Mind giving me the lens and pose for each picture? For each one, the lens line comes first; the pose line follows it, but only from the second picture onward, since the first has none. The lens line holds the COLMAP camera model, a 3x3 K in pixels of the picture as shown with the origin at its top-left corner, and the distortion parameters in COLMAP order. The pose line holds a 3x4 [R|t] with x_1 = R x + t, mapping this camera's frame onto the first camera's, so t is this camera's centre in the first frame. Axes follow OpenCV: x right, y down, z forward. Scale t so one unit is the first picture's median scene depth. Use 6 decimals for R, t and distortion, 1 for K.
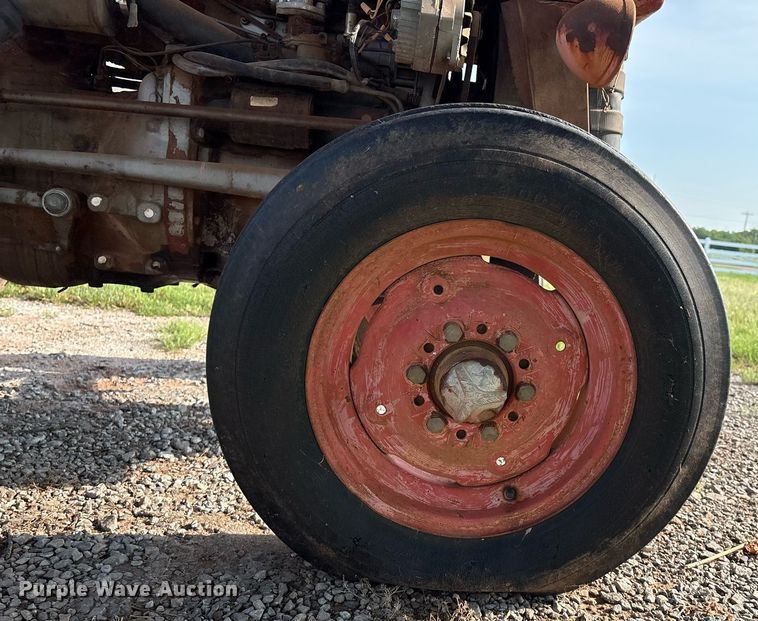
lens RADIAL K [[726.8, 0, 382.4], [0, 726.8, 313.0], [0, 0, 1]] dist [0.032463, 0.000000]
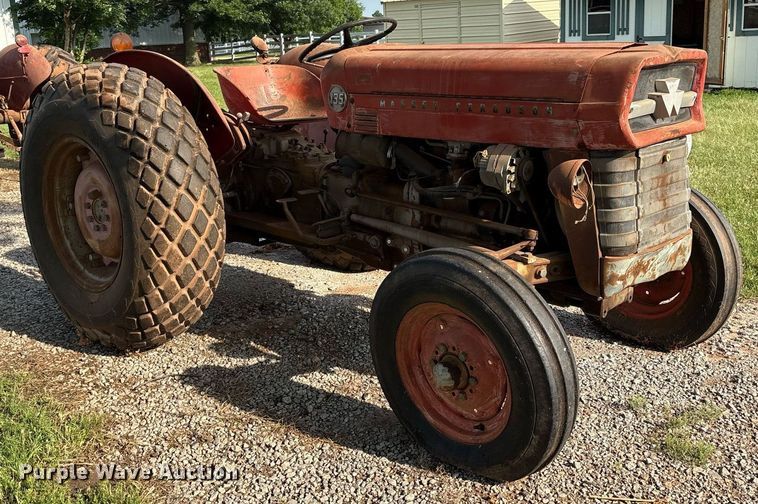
lens RADIAL K [[697.5, 0, 387.4], [0, 697.5, 207.6], [0, 0, 1]] dist [0.020113, 0.000000]
pose [[0.729592, 0.048709, -0.682145, 1.317216], [-0.029469, 0.998773, 0.039800, -0.451721], [0.683247, -0.008935, 0.730133, -0.636448]]
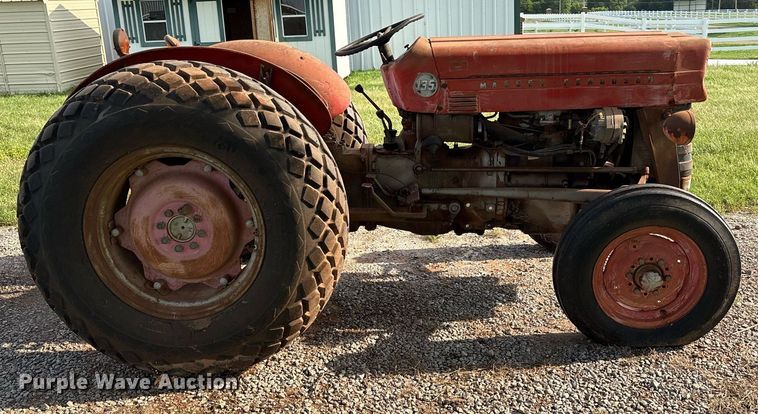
lens RADIAL K [[631.8, 0, 377.2], [0, 631.8, 200.3], [0, 0, 1]] dist [0.015435, -0.021803]
pose [[0.985292, -0.095512, -0.141690, -0.532881], [0.105949, 0.992042, 0.068022, -0.472098], [0.134066, -0.082034, 0.987571, -1.553839]]
